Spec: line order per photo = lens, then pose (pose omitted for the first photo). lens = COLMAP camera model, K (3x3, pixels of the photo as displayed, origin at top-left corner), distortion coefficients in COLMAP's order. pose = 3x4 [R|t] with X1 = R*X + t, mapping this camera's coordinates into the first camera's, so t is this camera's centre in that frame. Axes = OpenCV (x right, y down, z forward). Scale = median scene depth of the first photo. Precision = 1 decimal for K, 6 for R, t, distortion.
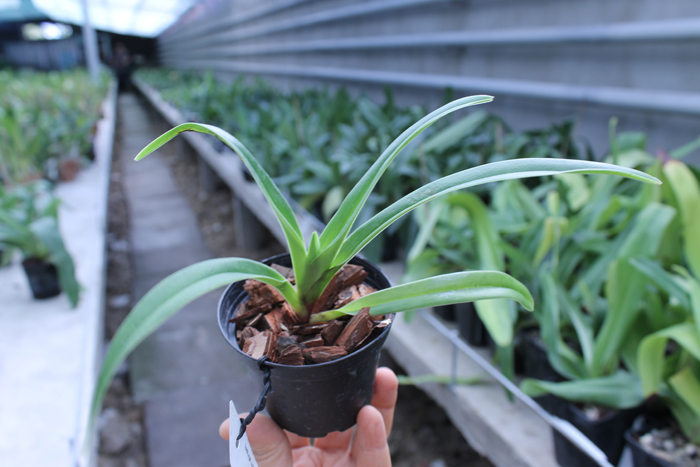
lens RADIAL K [[640.4, 0, 350.0], [0, 640.4, 233.5], [0, 0, 1]] dist [-0.138007, 0.143109]
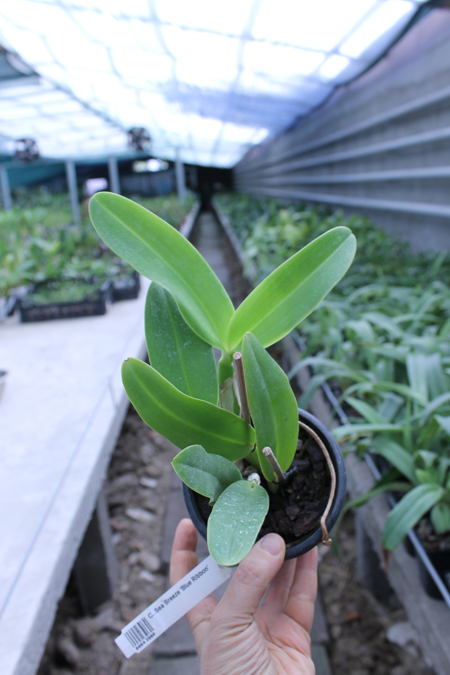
lens RADIAL K [[617.6, 0, 225.0], [0, 617.6, 337.5], [0, 0, 1]] dist [-0.138007, 0.143109]
pose [[0.952444, 0.063130, -0.298101, 0.088197], [-0.070848, 0.997372, -0.015148, 0.056583], [0.296361, 0.035547, 0.954414, -0.210890]]
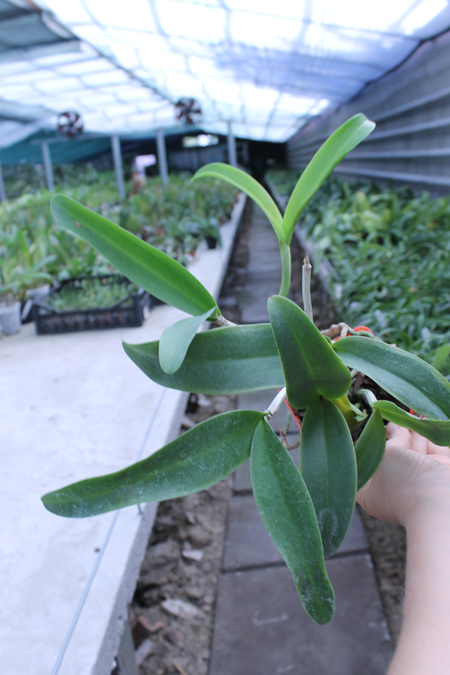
lens RADIAL K [[617.6, 0, 225.0], [0, 617.6, 337.5], [0, 0, 1]] dist [-0.138007, 0.143109]
pose [[0.925167, 0.088363, -0.369131, 0.059520], [-0.083942, 0.996076, 0.028055, 0.039511], [0.370162, 0.005030, 0.928954, -0.149207]]
